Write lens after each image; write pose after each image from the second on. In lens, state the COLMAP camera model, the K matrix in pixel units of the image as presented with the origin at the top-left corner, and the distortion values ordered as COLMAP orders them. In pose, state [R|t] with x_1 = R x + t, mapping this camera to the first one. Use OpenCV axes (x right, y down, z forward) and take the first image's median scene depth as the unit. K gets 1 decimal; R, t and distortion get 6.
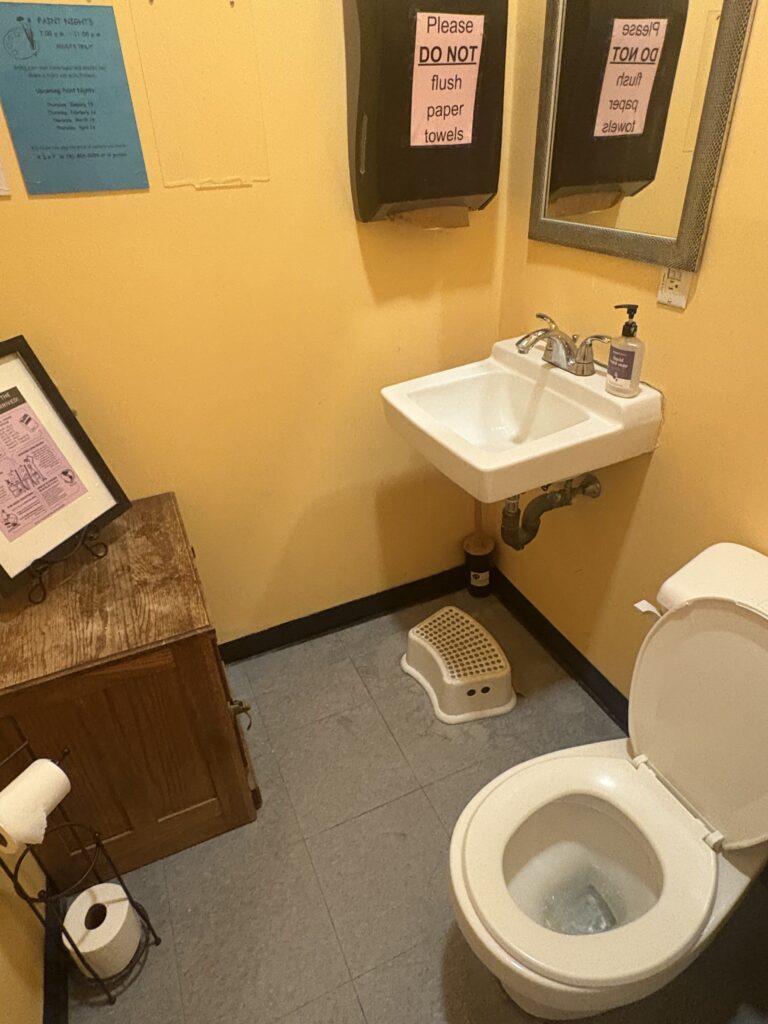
lens RADIAL K [[607.9, 0, 384.0], [0, 607.9, 512.0], [0, 0, 1]] dist [0.000204, 0.002818]
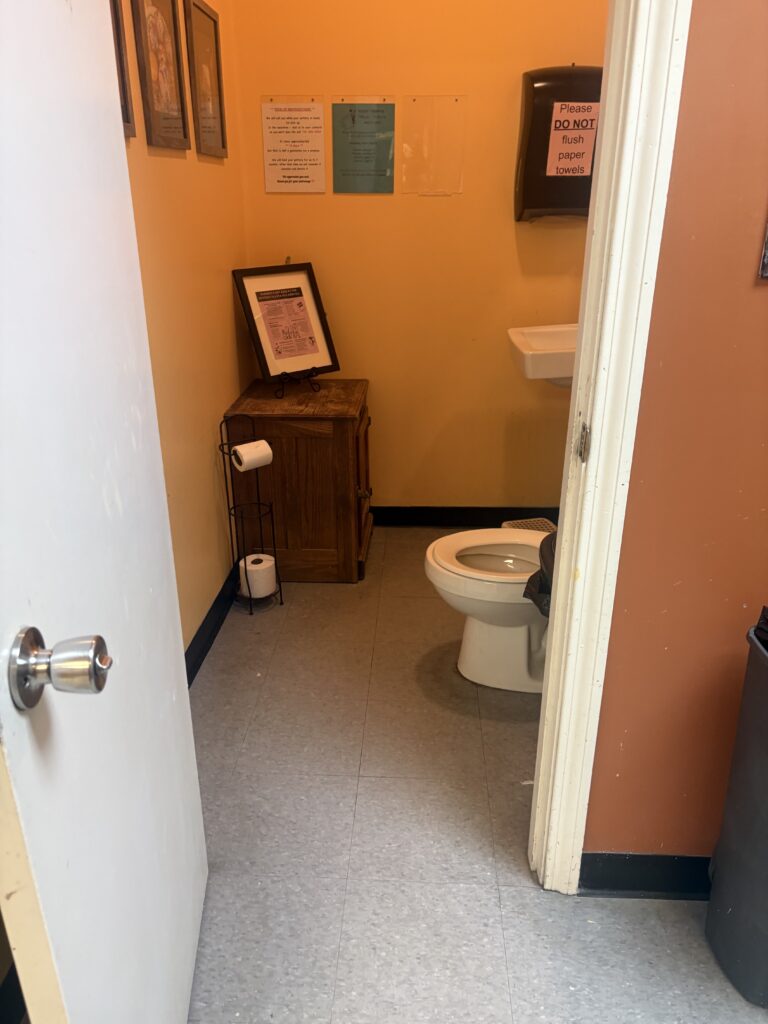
lens RADIAL K [[758.1, 0, 384.0], [0, 758.1, 512.0], [0, 0, 1]] dist [0.040401, -0.000592]
pose [[0.893544, 0.202147, -0.400893, 0.694358], [-0.264619, 0.958453, -0.106514, 0.628418], [0.362706, 0.201260, 0.909912, -0.888388]]
